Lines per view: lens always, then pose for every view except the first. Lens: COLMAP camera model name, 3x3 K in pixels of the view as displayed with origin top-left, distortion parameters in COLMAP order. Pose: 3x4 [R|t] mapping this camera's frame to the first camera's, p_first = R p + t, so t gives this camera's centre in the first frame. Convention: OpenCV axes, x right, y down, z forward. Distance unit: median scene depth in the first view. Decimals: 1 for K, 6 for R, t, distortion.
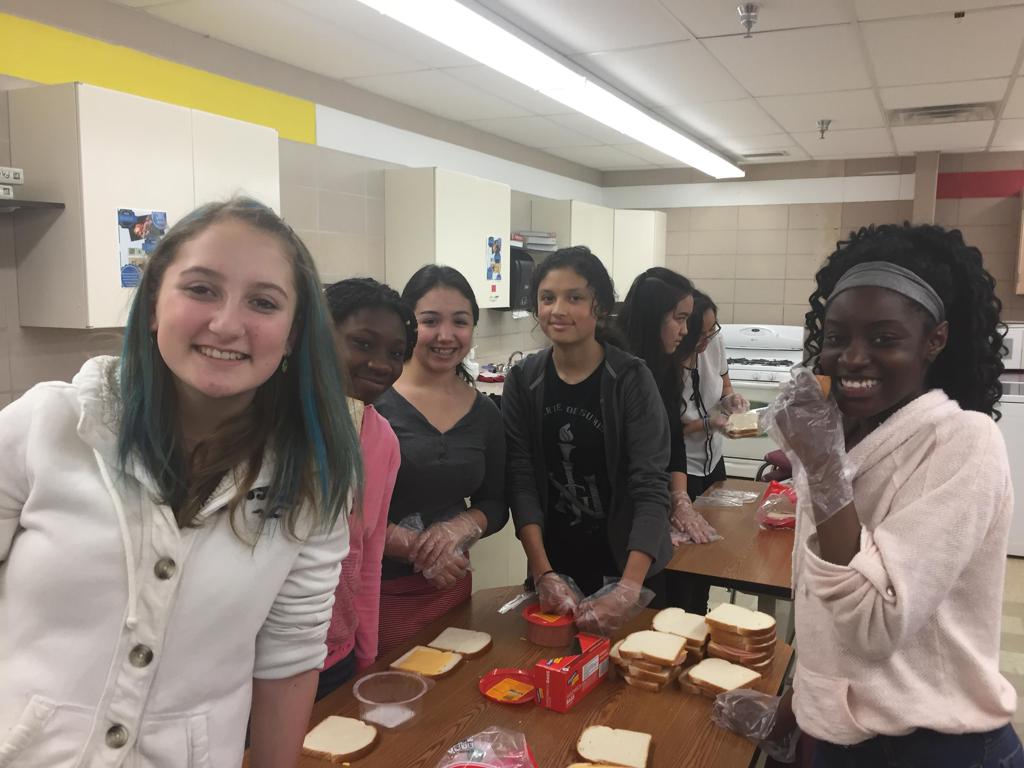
lens RADIAL K [[872.2, 0, 512.0], [0, 872.2, 384.0], [0, 0, 1]] dist [0.098754, -0.149064]
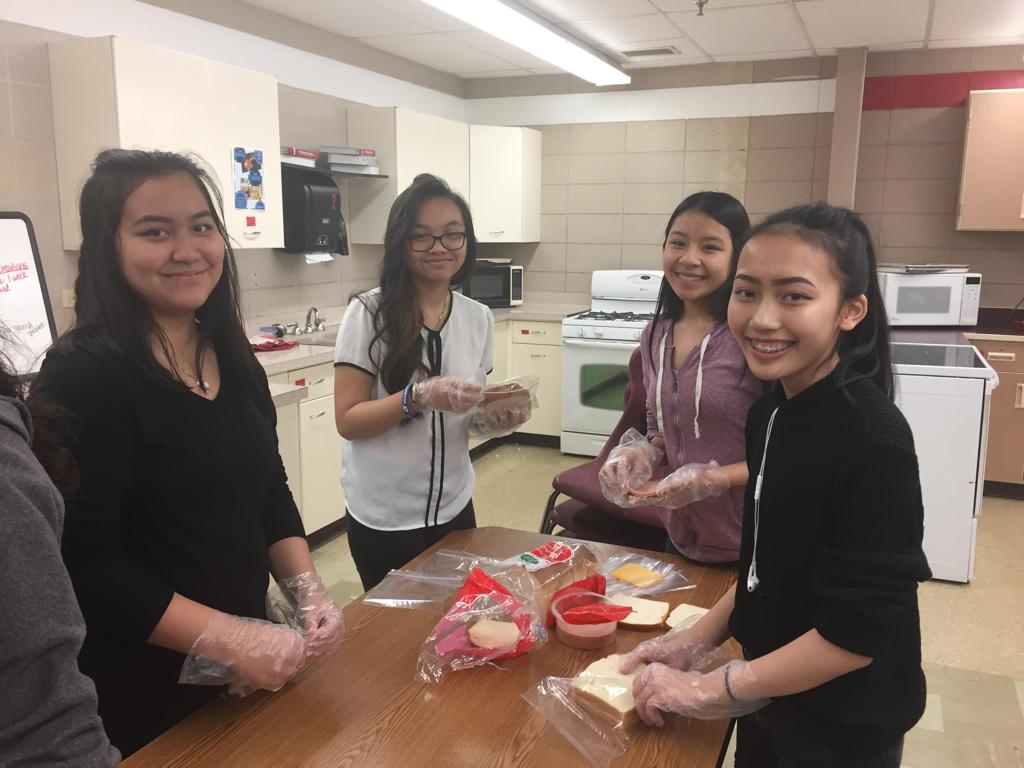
lens RADIAL K [[872.2, 0, 512.0], [0, 872.2, 384.0], [0, 0, 1]] dist [0.098754, -0.149064]
pose [[0.999082, -0.009492, 0.041771, 0.133345], [0.006866, 0.998016, 0.062583, -0.016148], [-0.042282, -0.062238, 0.997165, 0.212337]]
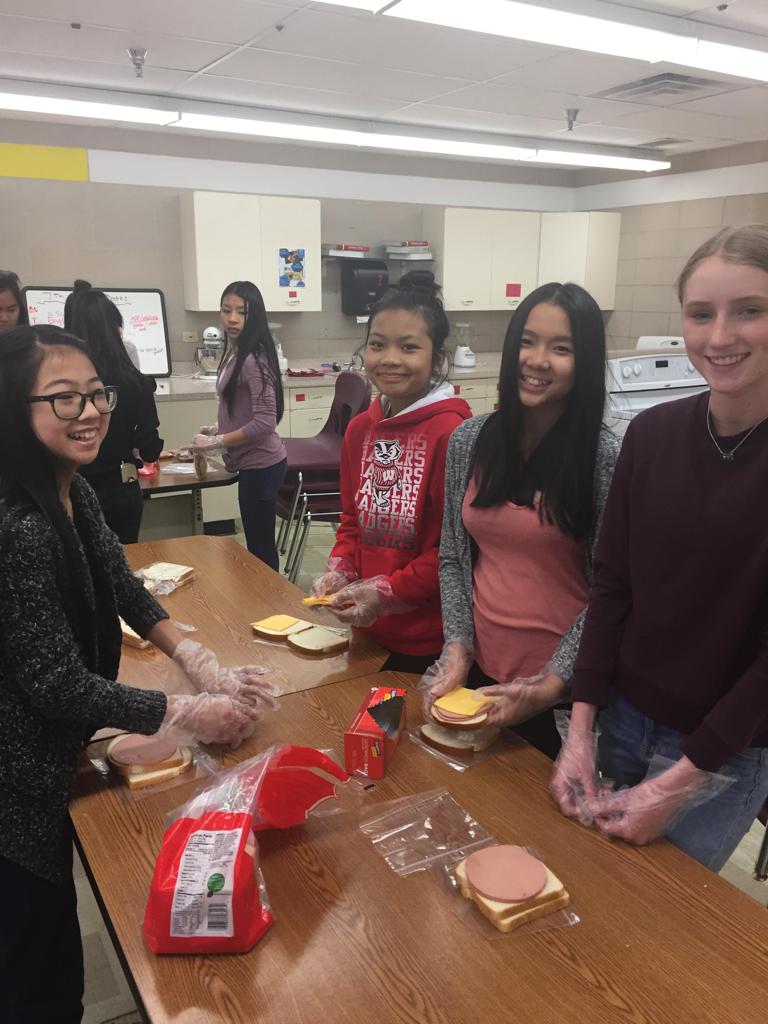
lens RADIAL K [[872.2, 0, 388.5], [0, 872.2, 518.8], [0, 0, 1]] dist [0.098754, -0.149064]
pose [[0.821031, 0.144680, -0.552245, 0.634847], [-0.068490, 0.985330, 0.156317, -0.005312], [0.566760, -0.090518, 0.818896, 0.071183]]
